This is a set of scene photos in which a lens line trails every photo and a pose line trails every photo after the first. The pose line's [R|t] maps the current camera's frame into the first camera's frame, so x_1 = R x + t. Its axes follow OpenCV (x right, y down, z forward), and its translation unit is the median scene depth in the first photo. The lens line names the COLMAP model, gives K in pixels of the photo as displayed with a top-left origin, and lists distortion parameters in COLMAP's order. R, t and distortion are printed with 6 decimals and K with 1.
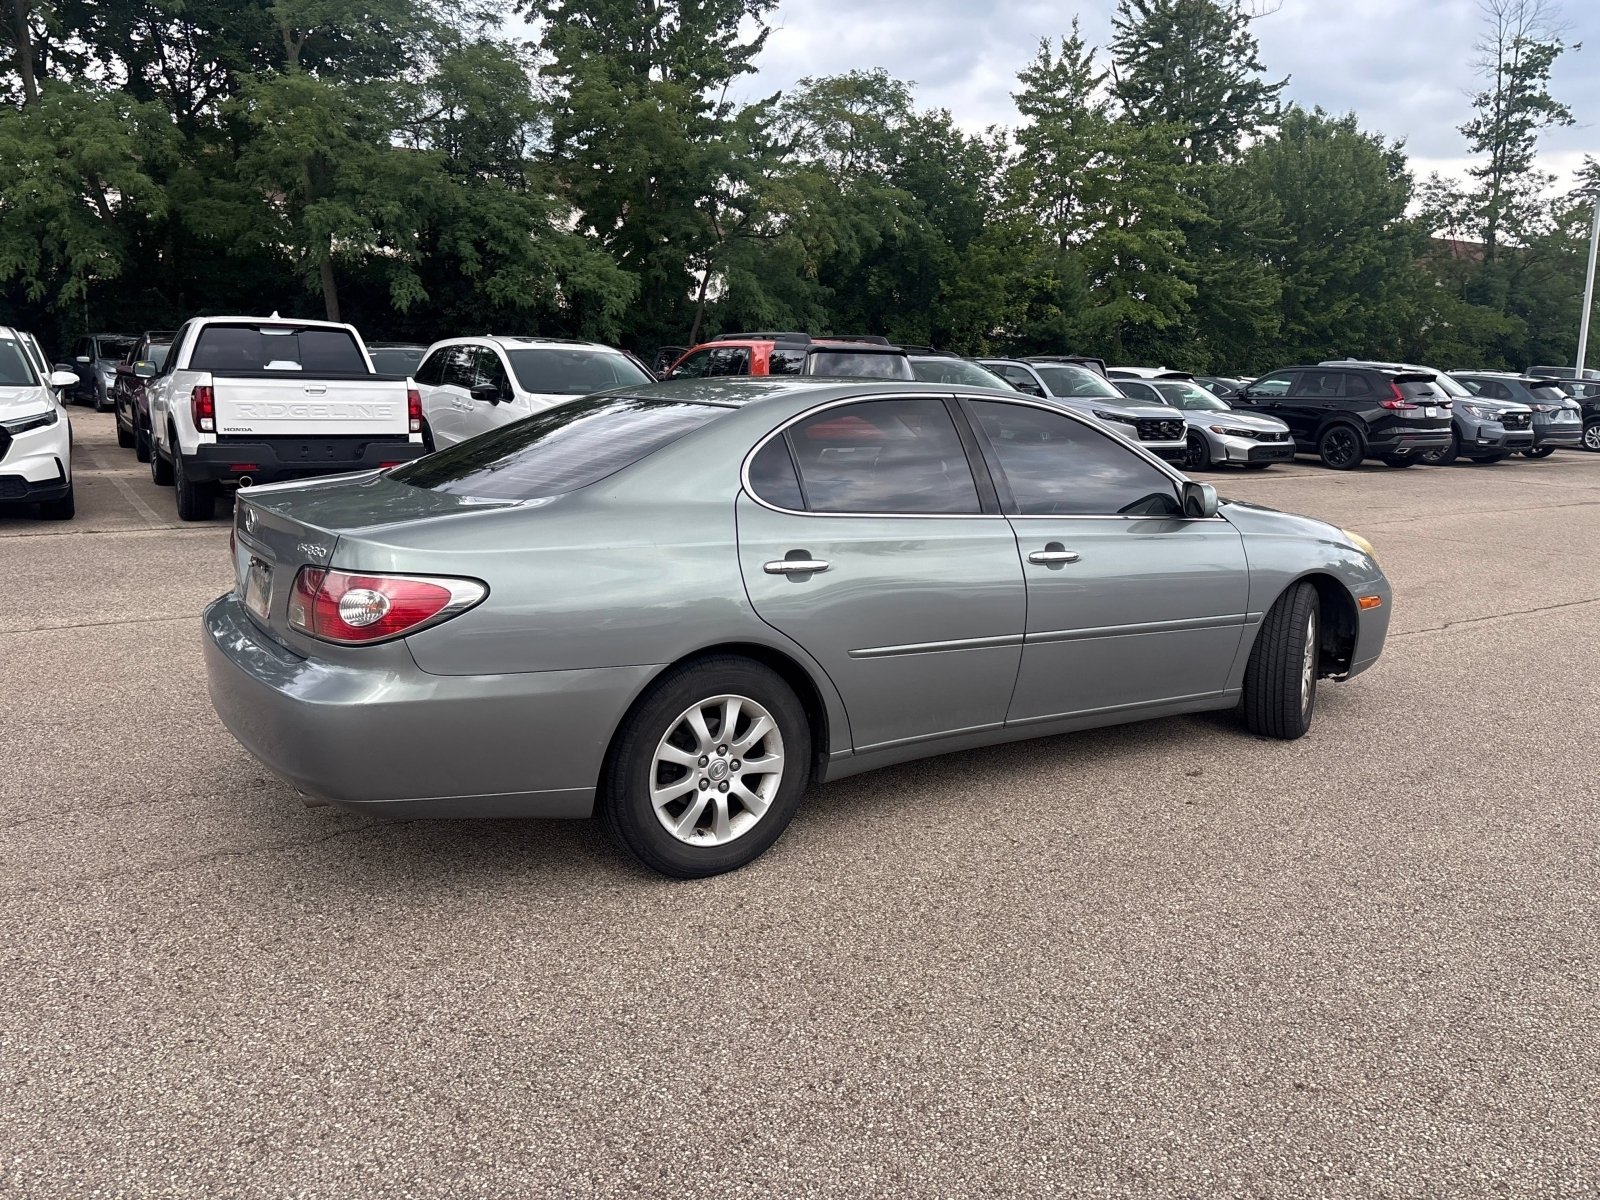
lens RADIAL K [[1204.4, 0, 813.0], [0, 1204.4, 587.9], [0, 0, 1]] dist [0.047145, -0.043530]
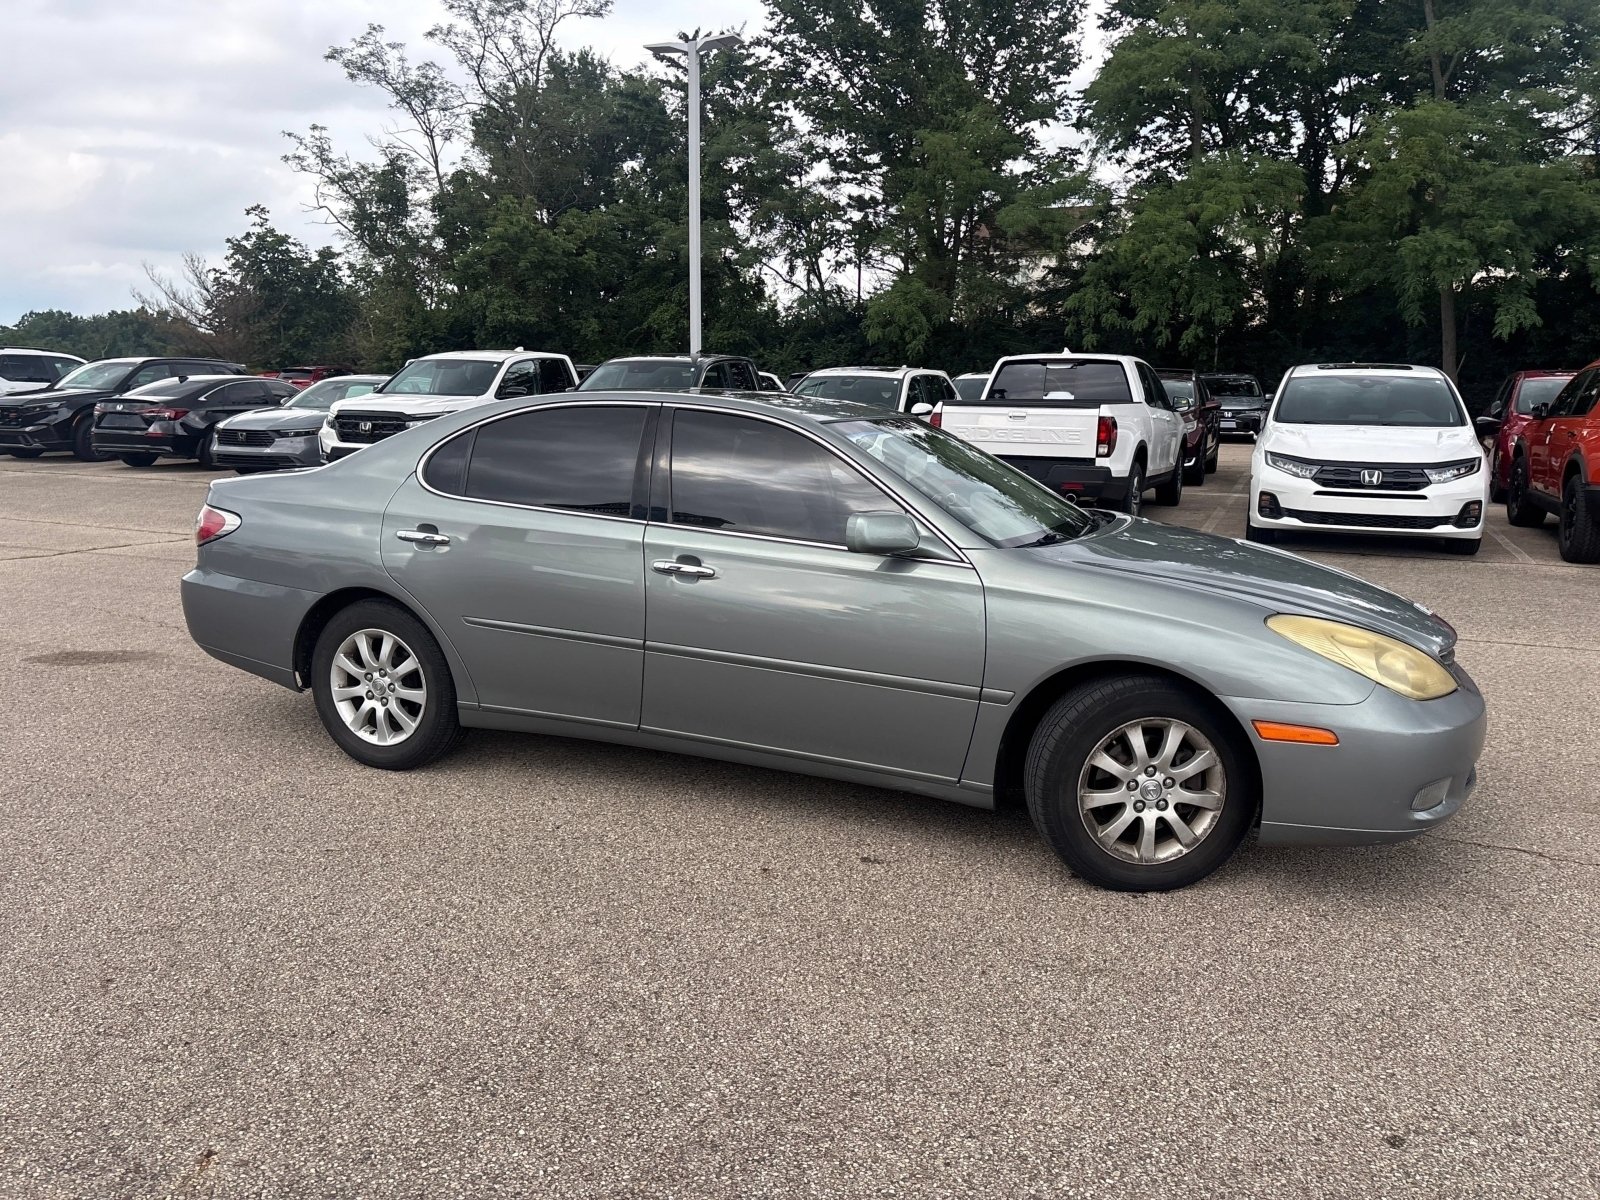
lens RADIAL K [[1204.4, 0, 811.8], [0, 1204.4, 590.7], [0, 0, 1]] dist [0.047145, -0.043530]
pose [[0.565394, 0.125012, -0.815292, 0.157242], [-0.148218, 0.987756, 0.048670, -0.010661], [0.811395, 0.093323, 0.577001, 0.078364]]
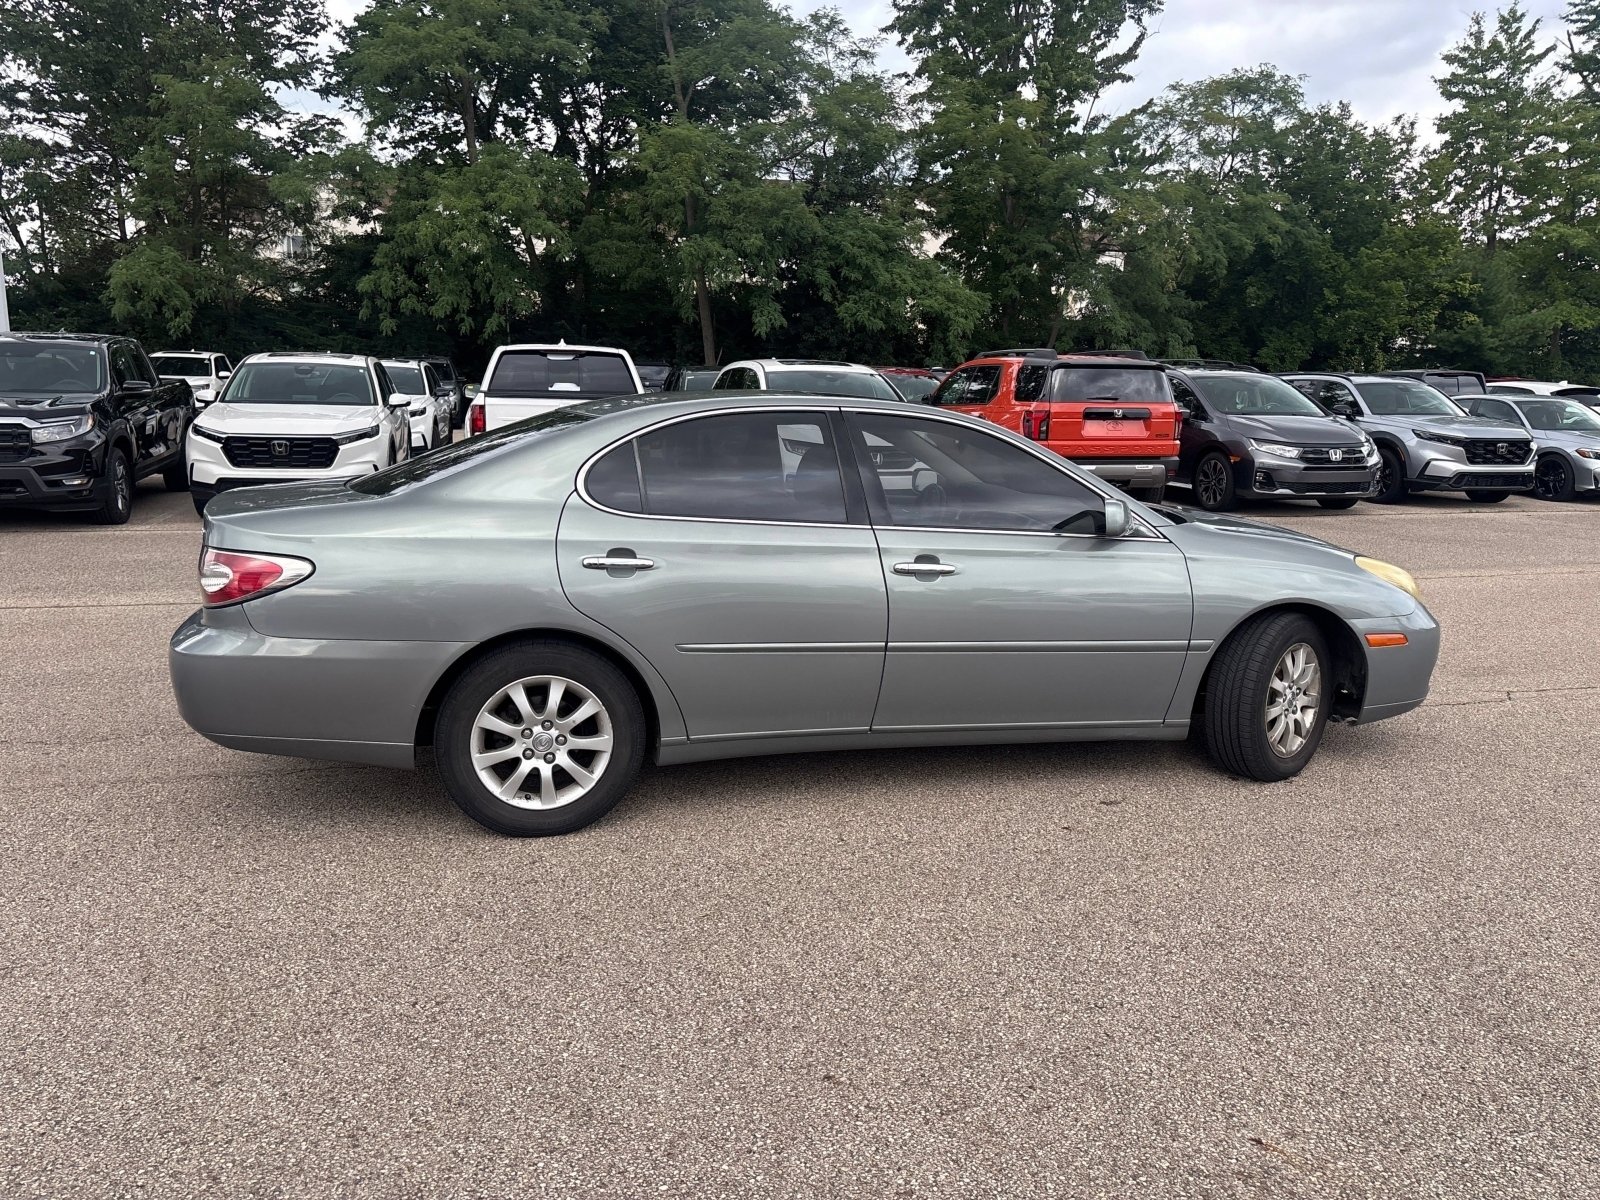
lens RADIAL K [[1204.4, 0, 811.0], [0, 1204.4, 609.1], [0, 0, 1]] dist [0.047145, -0.043530]
pose [[0.946481, 0.052259, -0.318501, 0.064579], [-0.051926, 0.998605, 0.009543, 0.000517], [0.318556, 0.007507, 0.947874, 0.002083]]
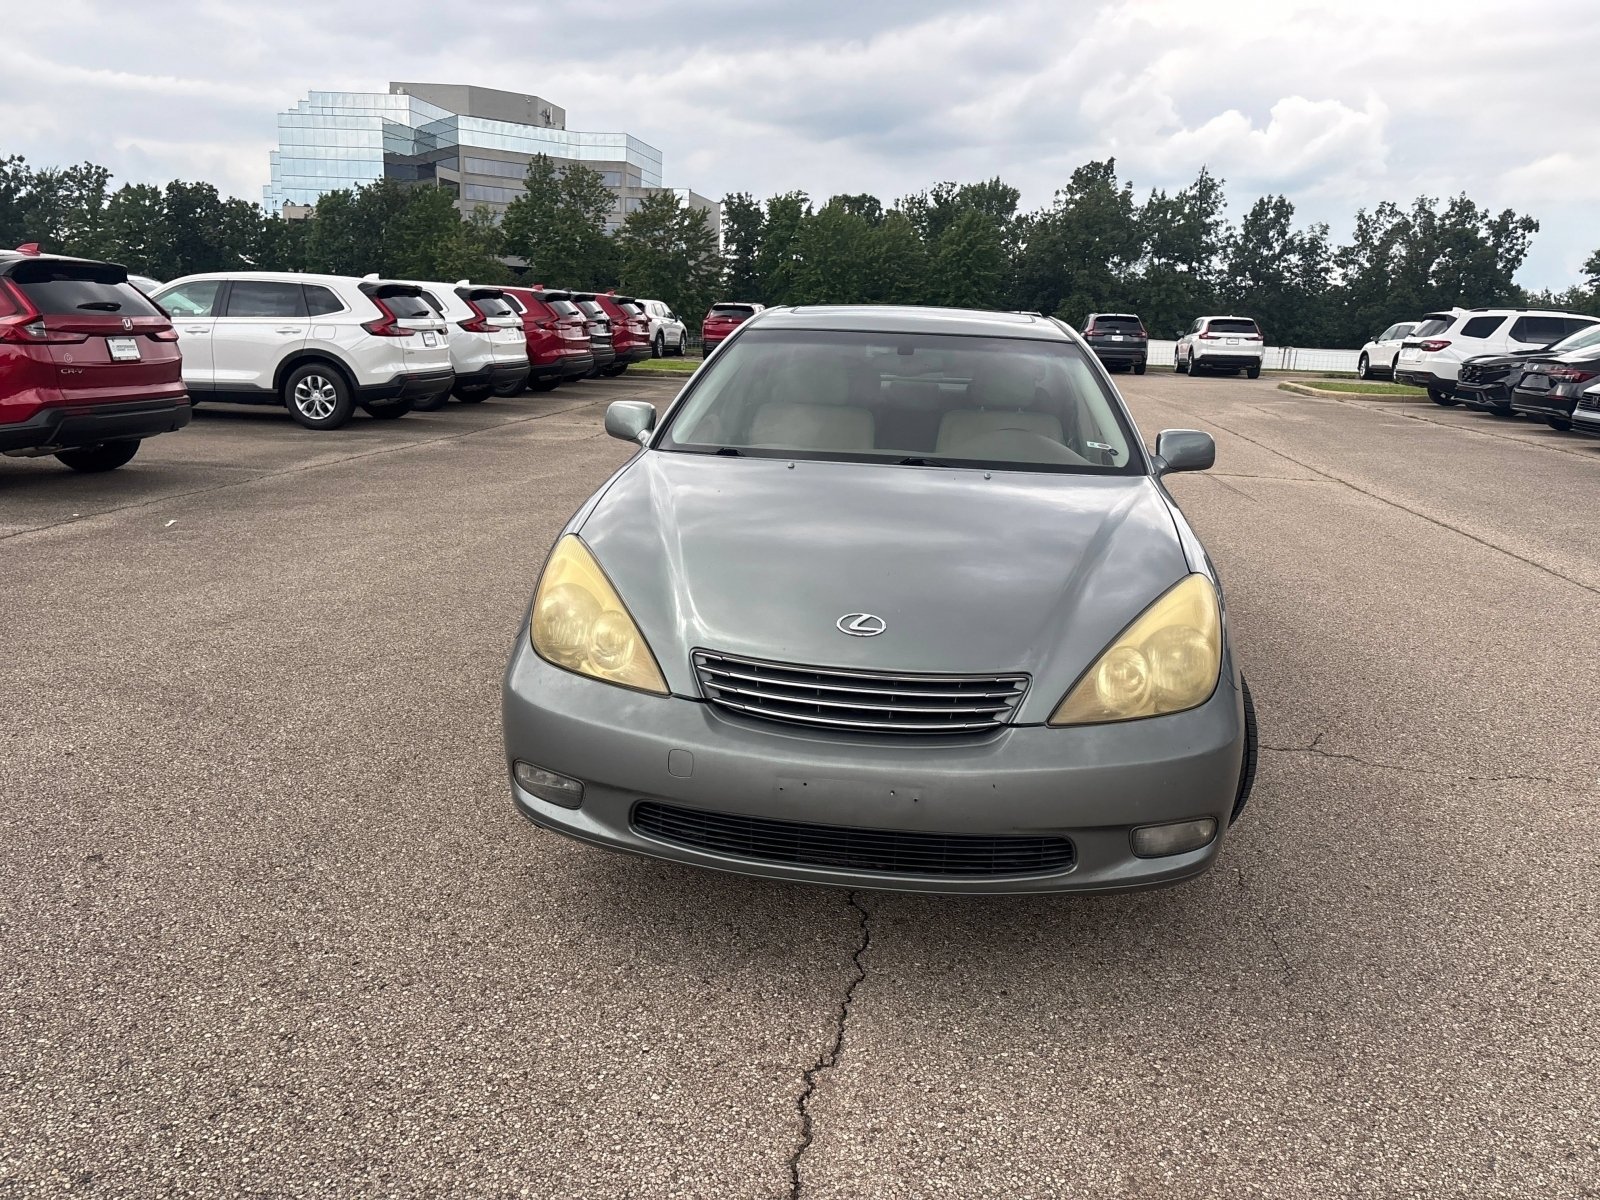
lens RADIAL K [[1204.4, 0, 812.2], [0, 1204.4, 597.7], [0, 0, 1]] dist [0.047145, -0.043530]
pose [[-0.643893, 0.131822, -0.753674, 0.152938], [-0.183919, 0.929496, 0.319704, -0.043367], [0.742681, 0.344470, -0.574251, 0.272037]]
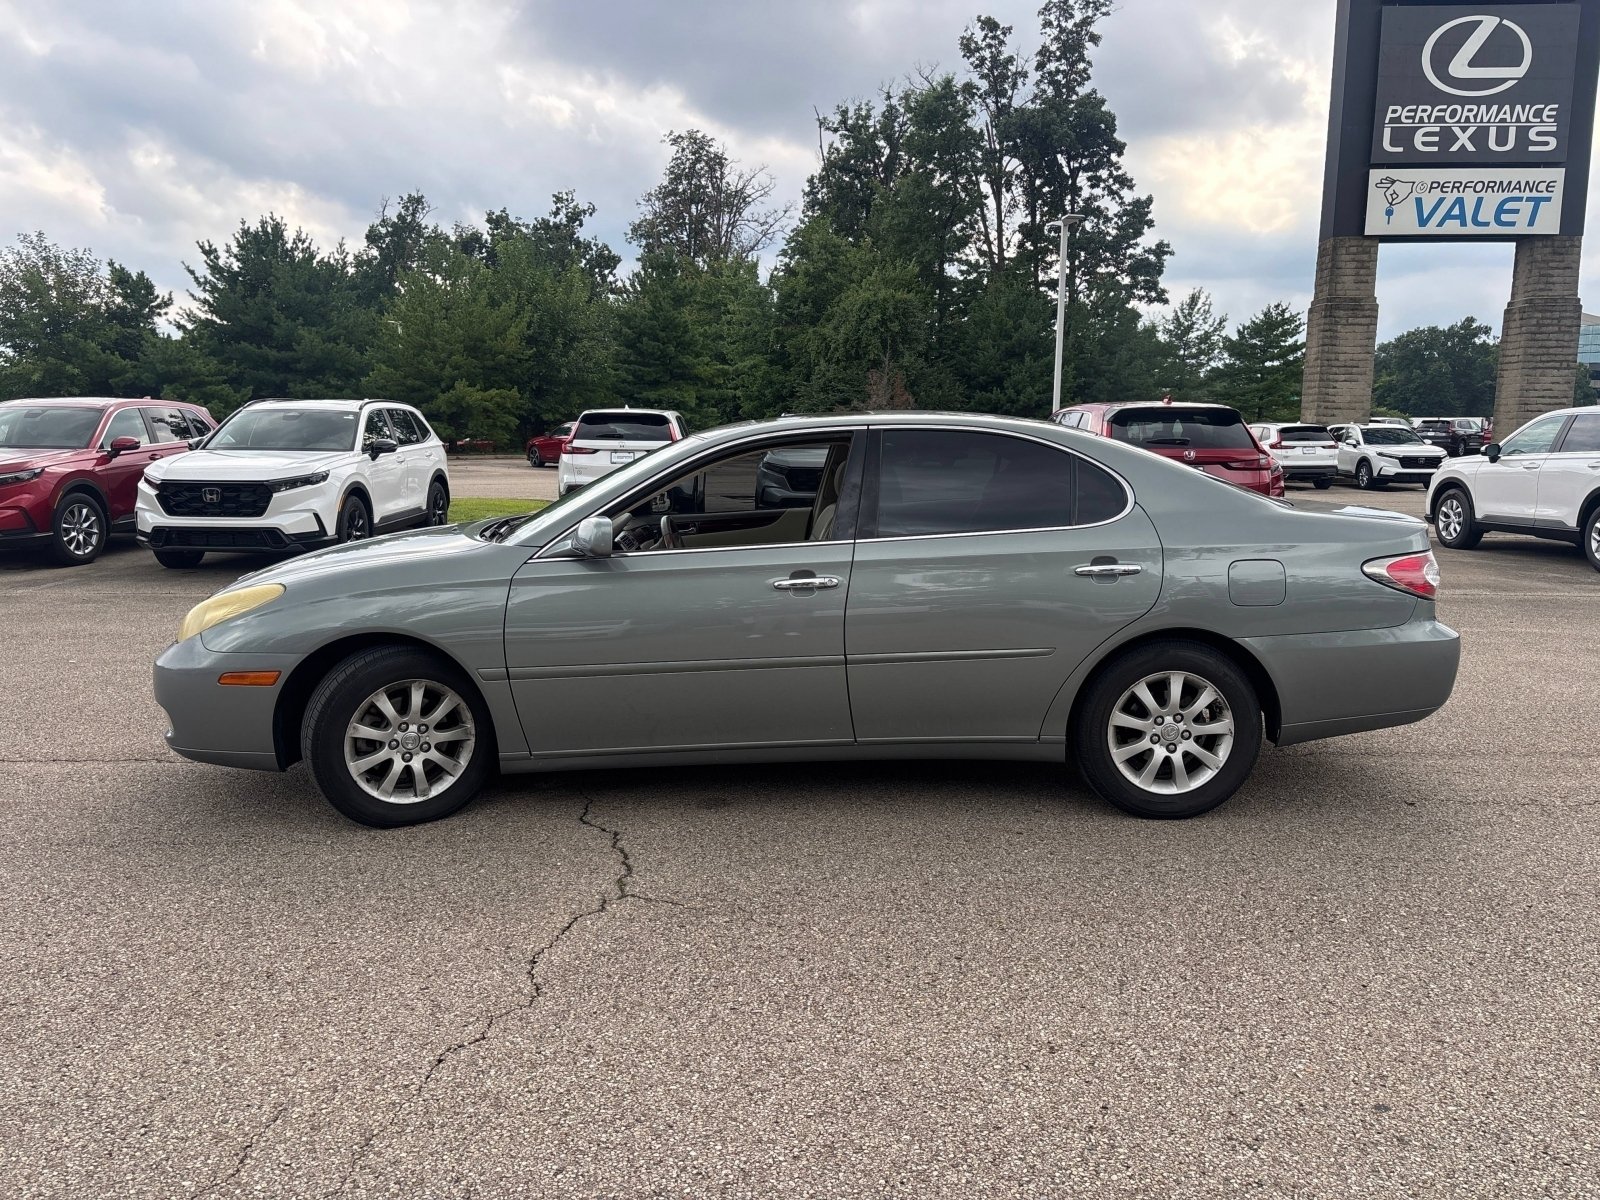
lens RADIAL K [[1204.4, 0, 797.2], [0, 1204.4, 591.8], [0, 0, 1]] dist [0.047145, -0.043530]
pose [[-0.846865, -0.095272, 0.523205, -0.076521], [0.073672, 0.953319, 0.292840, -0.056592], [-0.526681, 0.286542, -0.800313, 0.323688]]
